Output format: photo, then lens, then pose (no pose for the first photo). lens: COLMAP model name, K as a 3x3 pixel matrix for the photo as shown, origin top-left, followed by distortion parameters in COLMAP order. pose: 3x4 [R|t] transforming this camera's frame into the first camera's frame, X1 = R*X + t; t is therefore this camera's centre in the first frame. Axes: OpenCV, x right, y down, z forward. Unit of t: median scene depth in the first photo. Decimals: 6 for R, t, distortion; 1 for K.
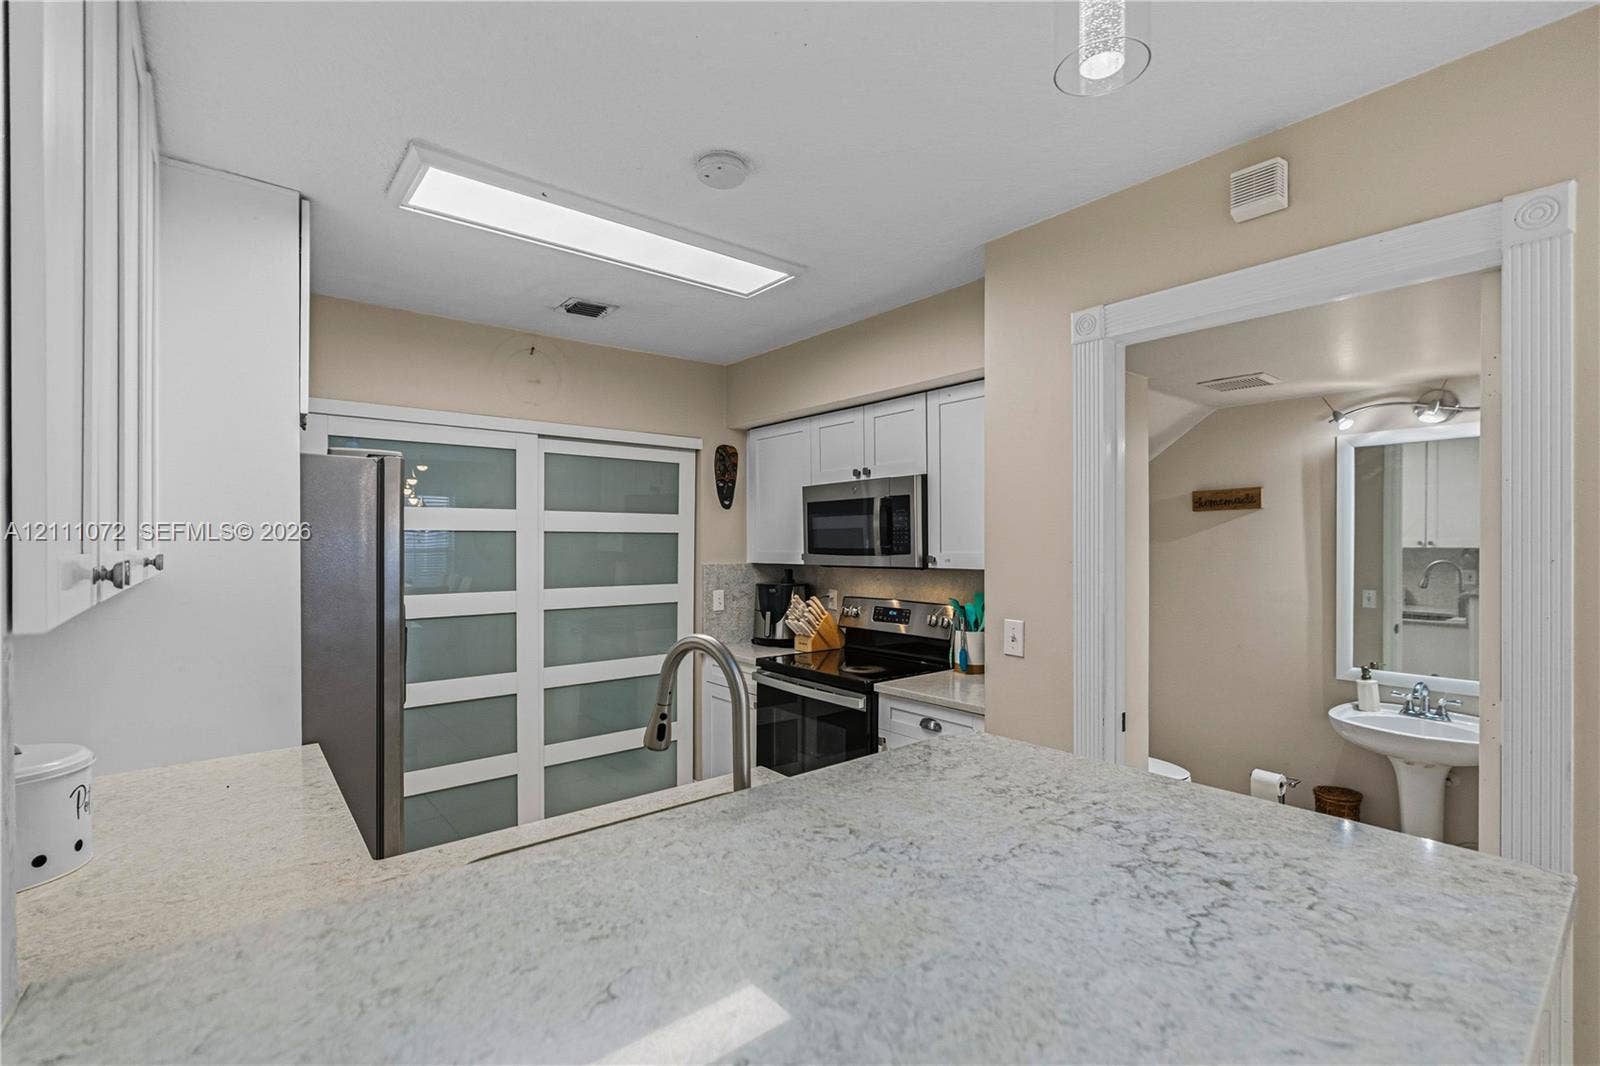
lens RADIAL K [[706.9, 0, 795.3], [0, 706.9, 547.5], [0, 0, 1]] dist [-0.005340, 0.002526]
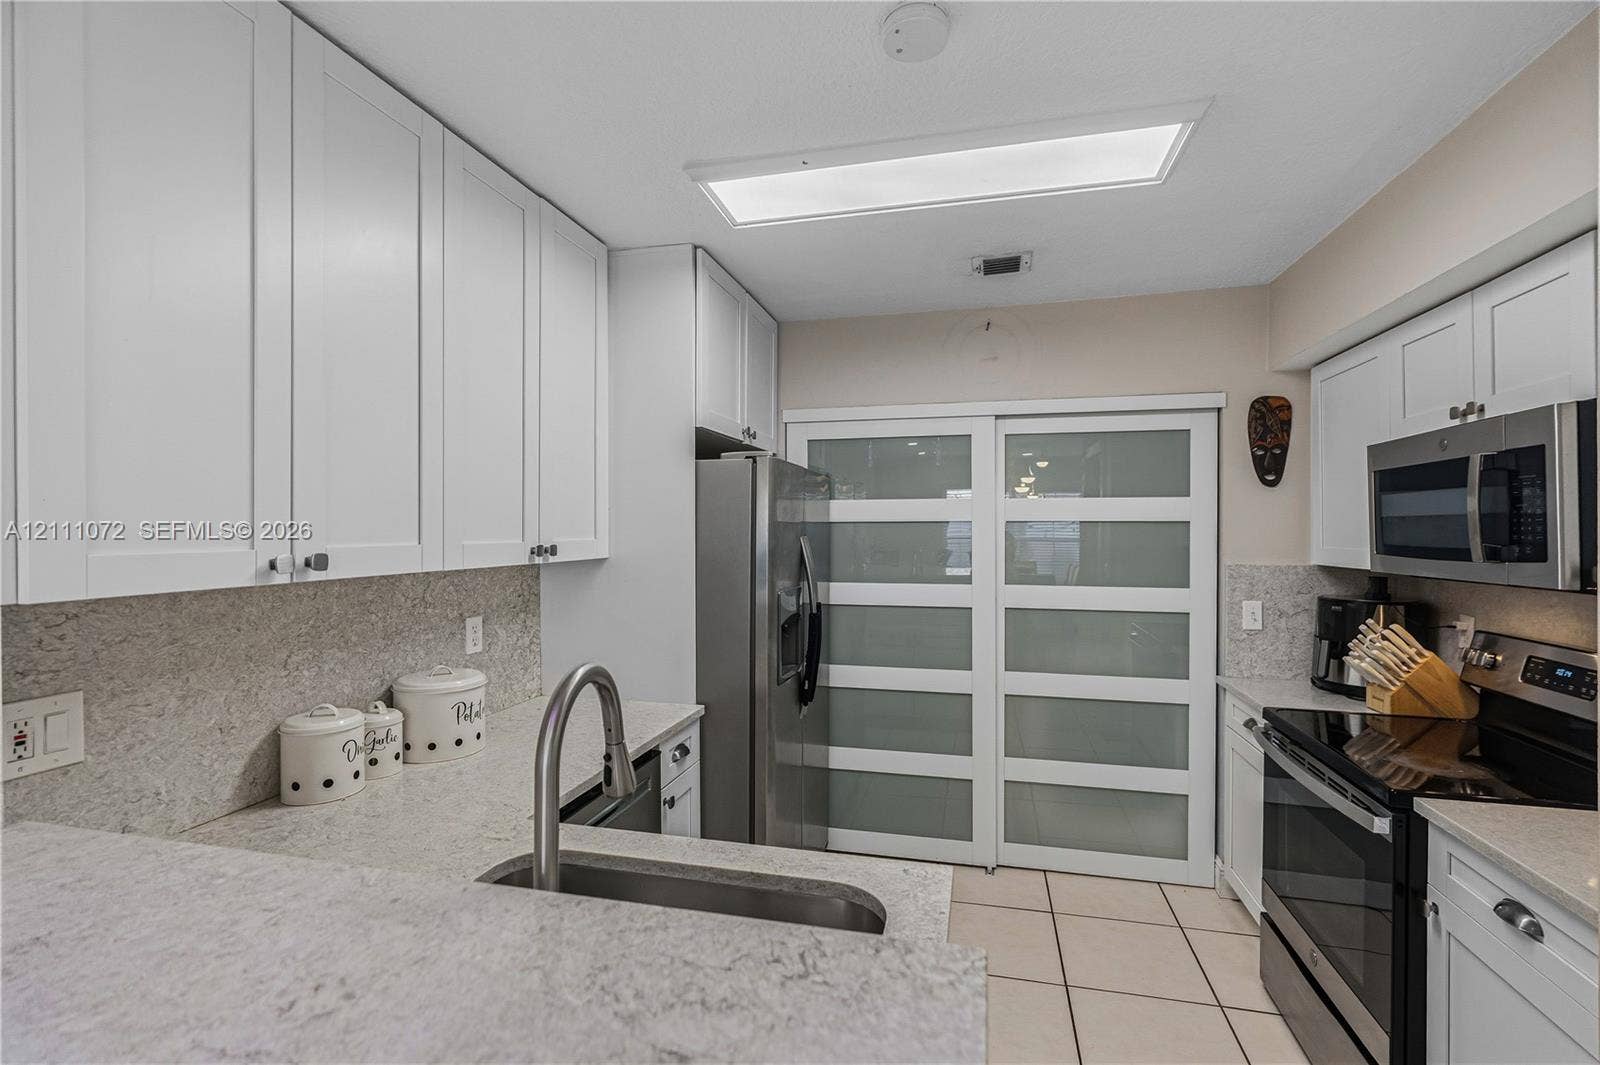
lens RADIAL K [[706.9, 0, 802.7], [0, 706.9, 529.2], [0, 0, 1]] dist [-0.005340, 0.002526]
pose [[0.606259, 0.000848, -0.795267, 0.205694], [-0.006445, 0.999972, -0.003847, -0.007264], [0.795241, 0.007458, 0.606248, 0.235565]]
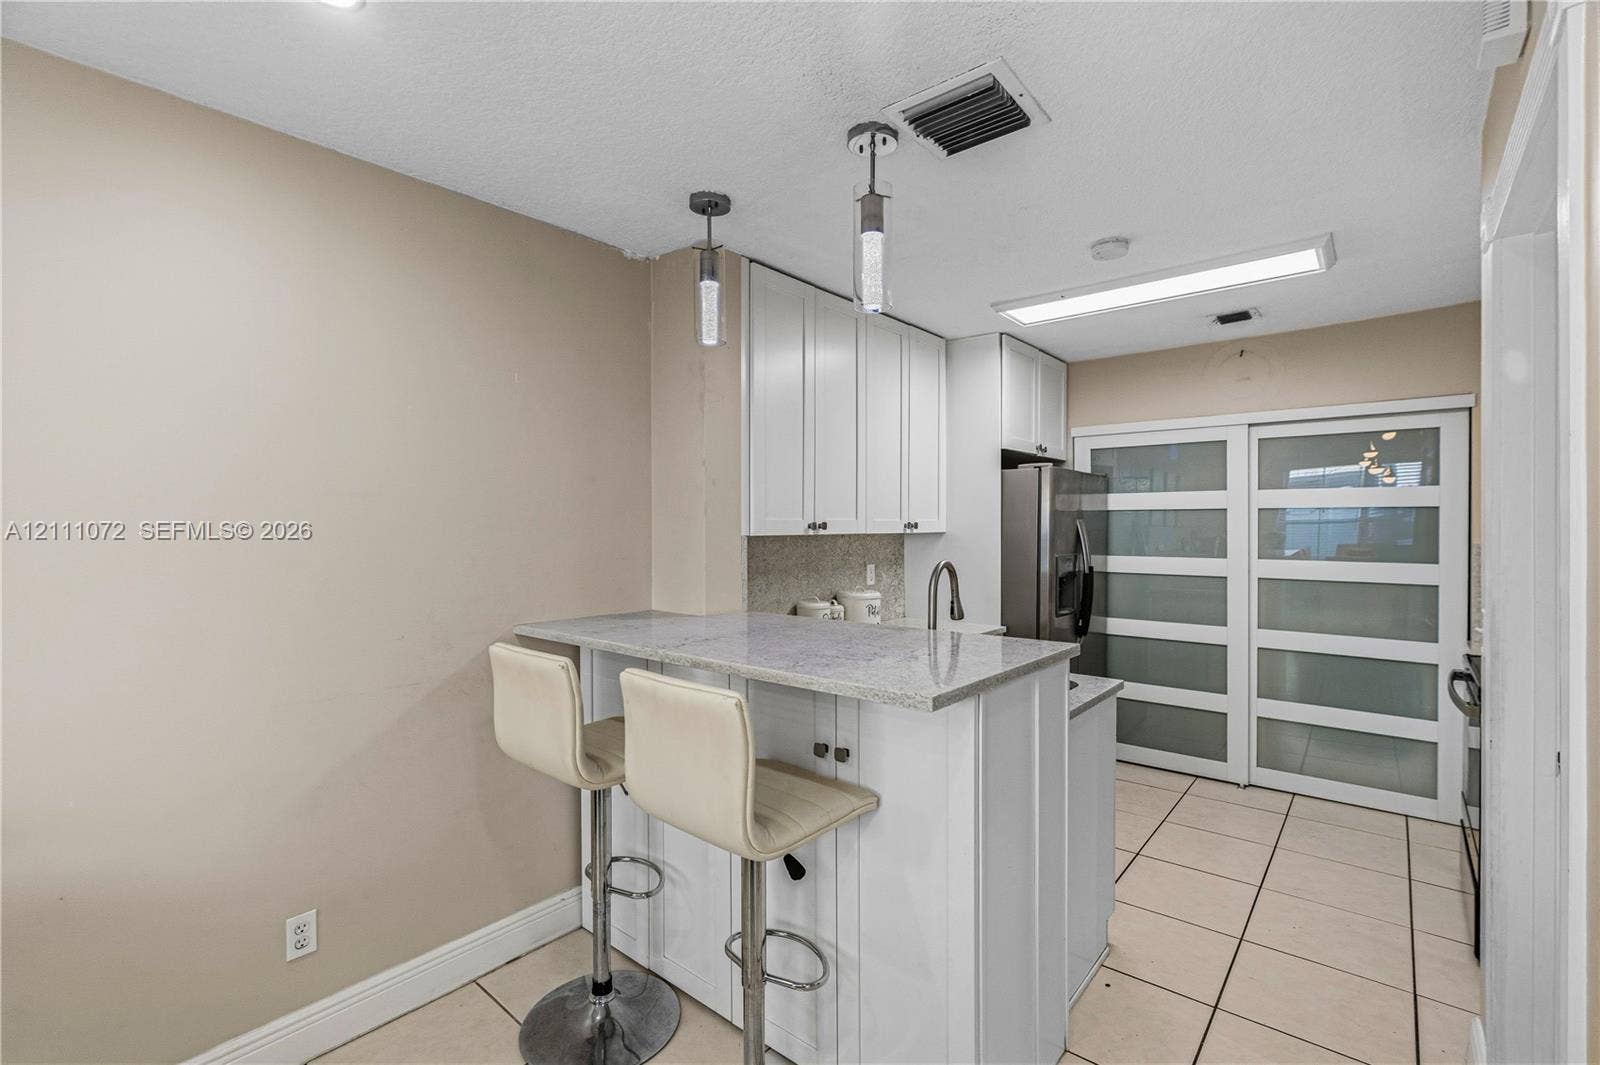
lens RADIAL K [[706.9, 0, 801.9], [0, 706.9, 531.9], [0, 0, 1]] dist [-0.005340, 0.002526]
pose [[0.197829, 0.010150, -0.980184, 0.594882], [-0.008347, 0.999928, 0.008670, 0.010635], [0.980201, 0.006467, 0.197899, 0.058305]]
